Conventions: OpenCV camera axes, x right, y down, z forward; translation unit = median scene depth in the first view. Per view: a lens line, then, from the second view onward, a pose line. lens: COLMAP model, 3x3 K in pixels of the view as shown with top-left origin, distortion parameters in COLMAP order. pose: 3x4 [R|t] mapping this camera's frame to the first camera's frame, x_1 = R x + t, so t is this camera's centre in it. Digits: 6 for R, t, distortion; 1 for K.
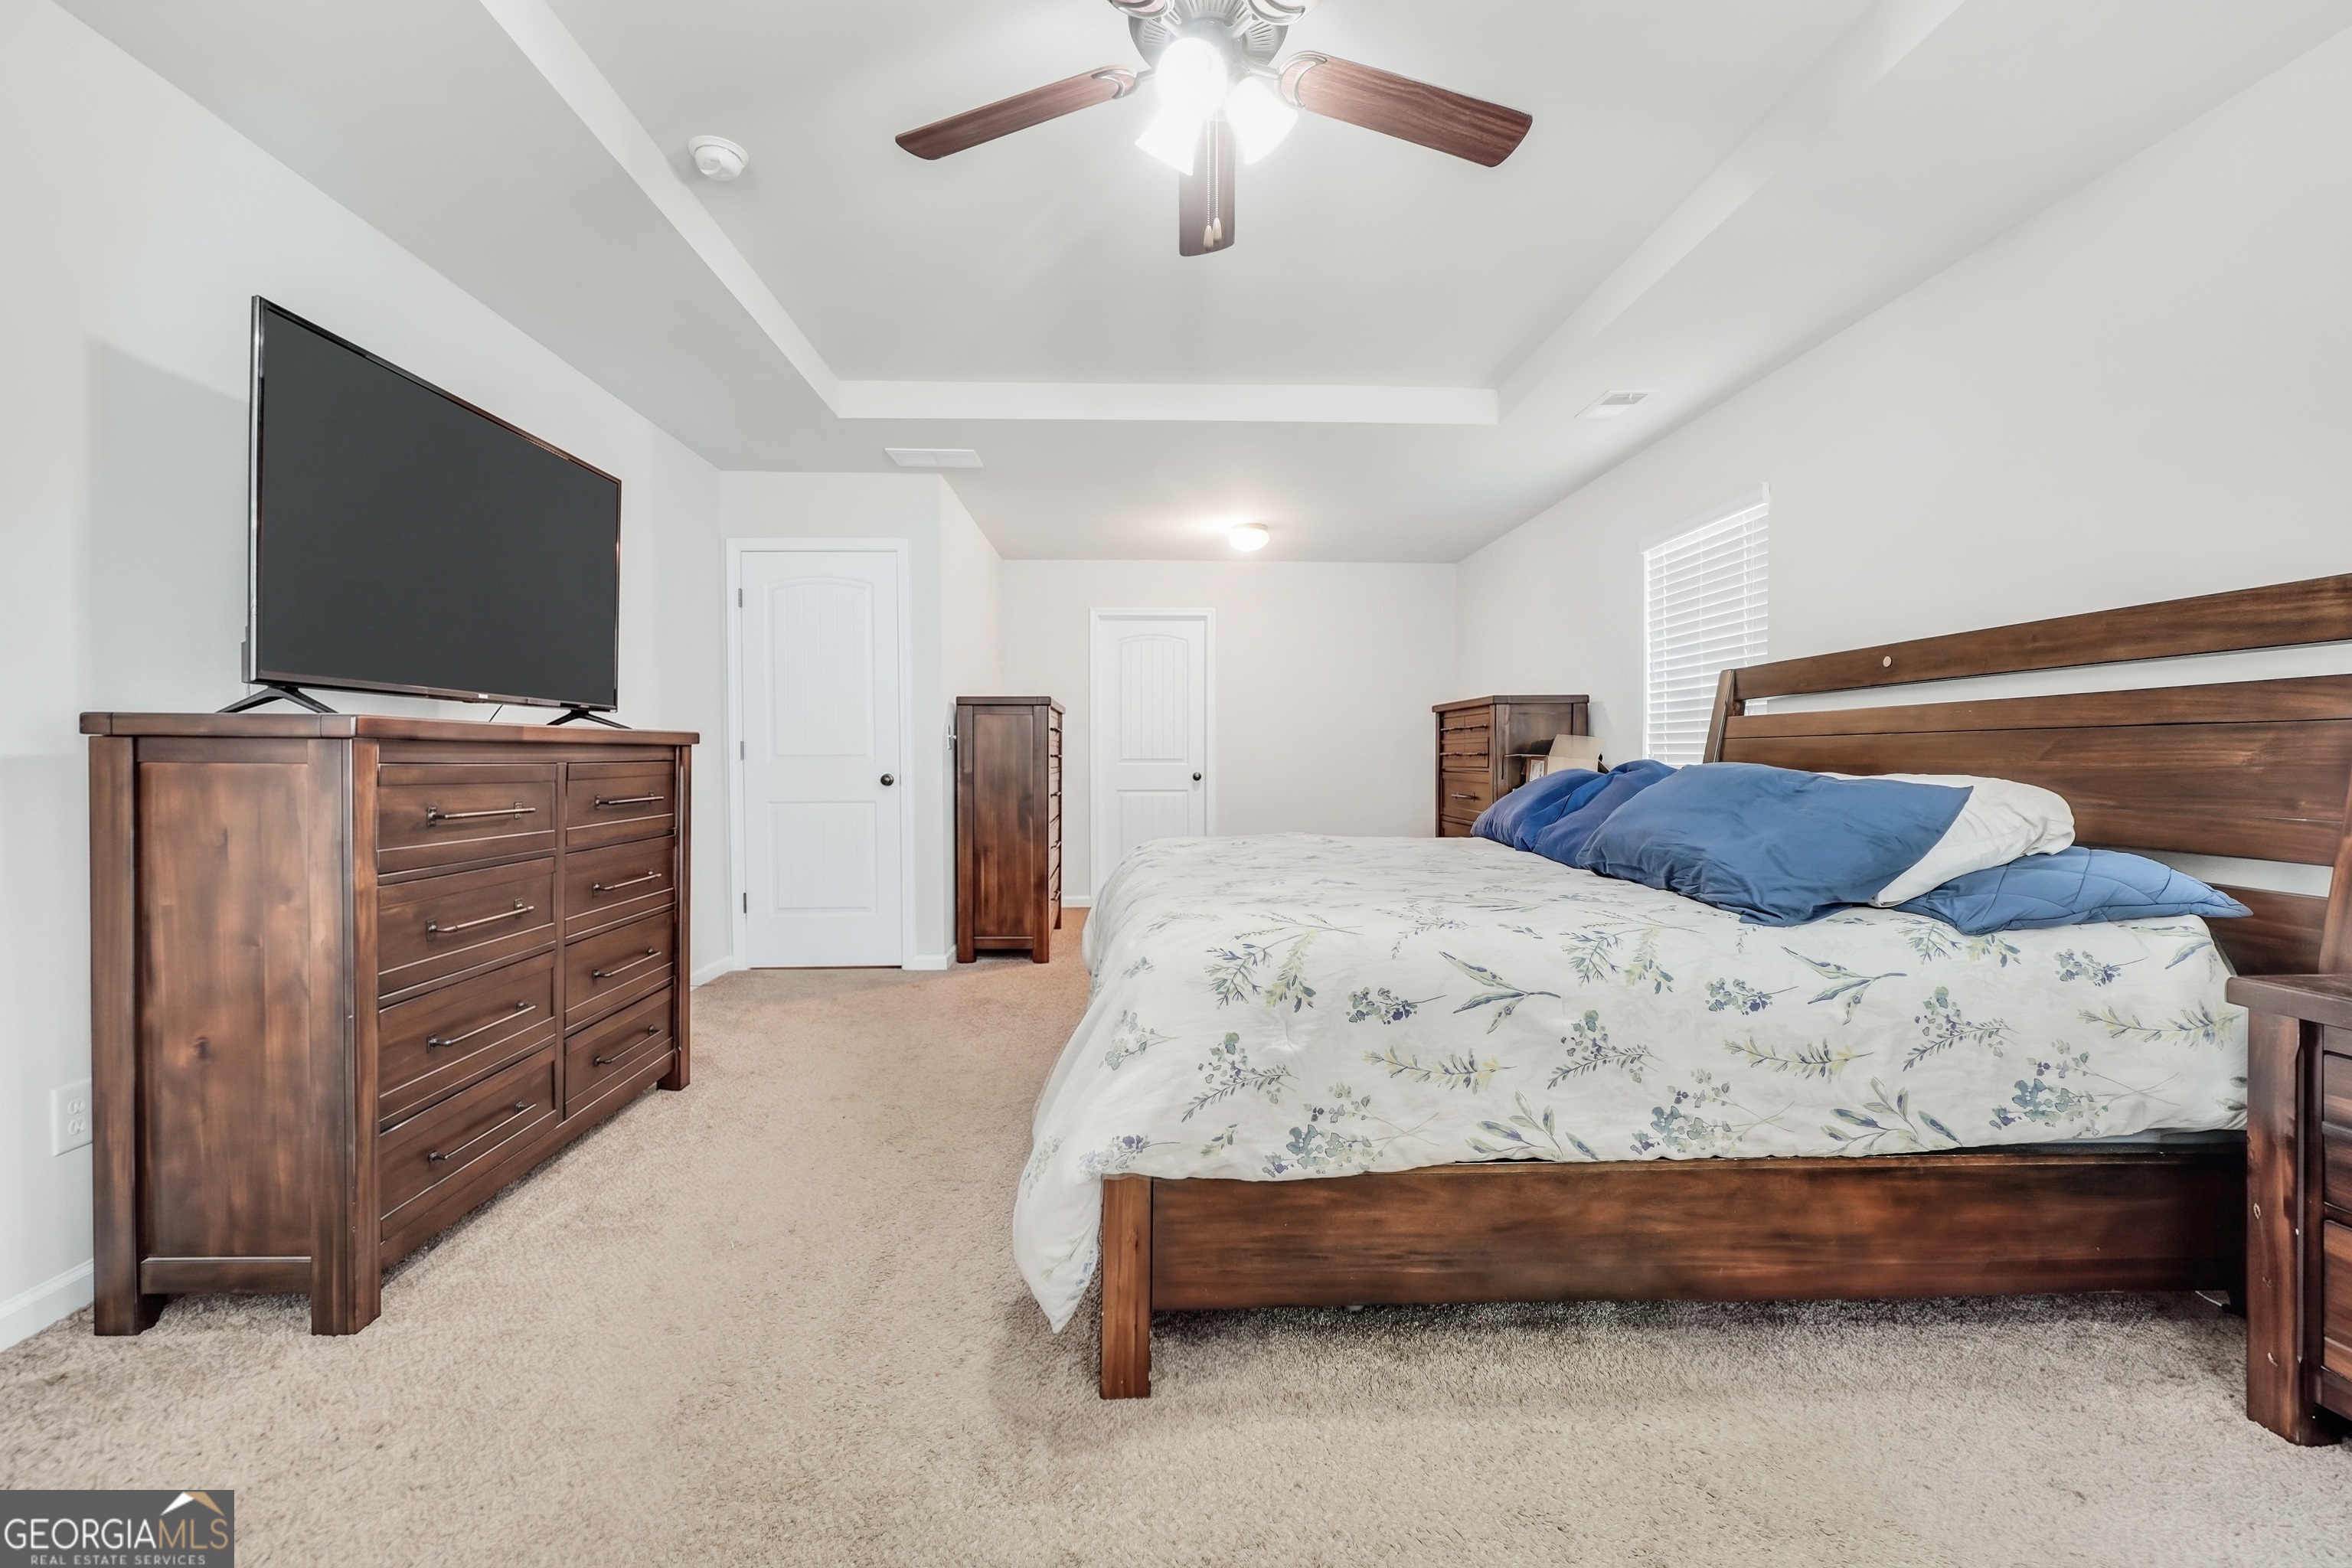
lens RADIAL K [[985.7, 0, 1191.4], [0, 985.7, 769.7], [0, 0, 1]] dist [-0.016793, 0.006753]
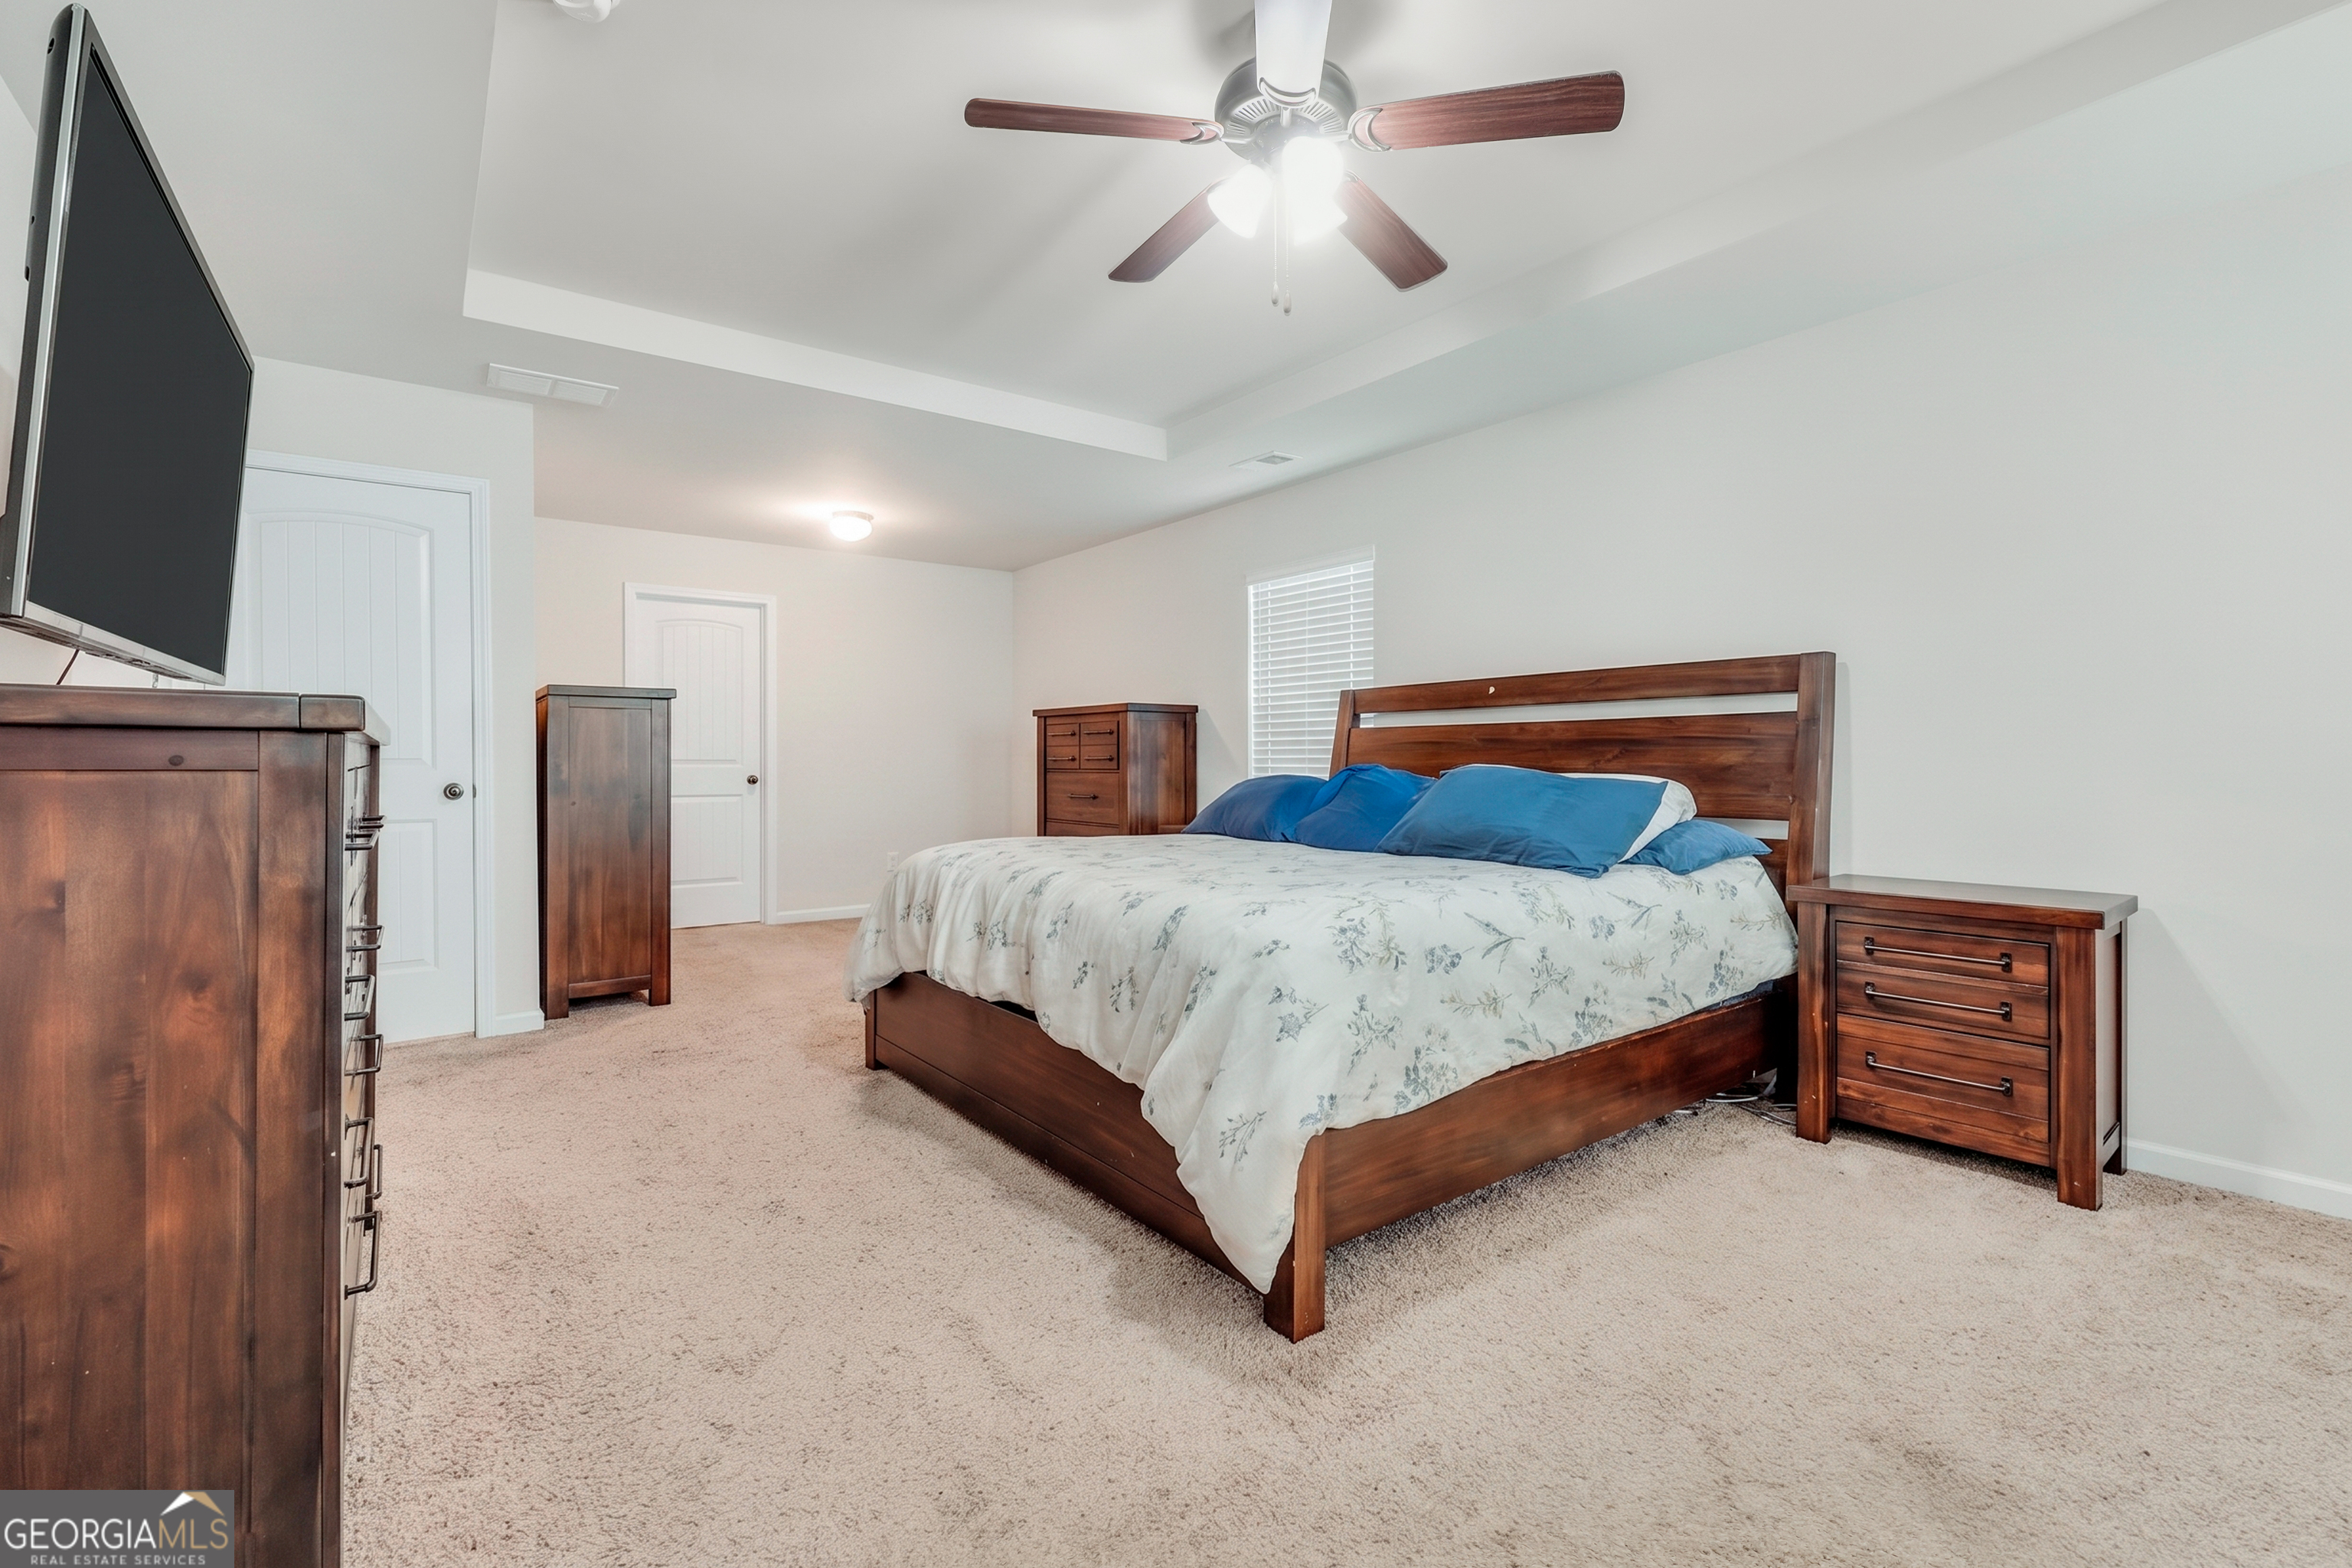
lens RADIAL K [[1012.1, 0, 1166.1], [0, 1012.1, 769.0], [0, 0, 1]] dist [0.000168, 0.000754]
pose [[0.833827, -0.005435, 0.552000, -0.727719], [0.008096, 0.999964, -0.002384, -0.000592], [-0.551967, 0.006456, 0.833841, 0.108899]]
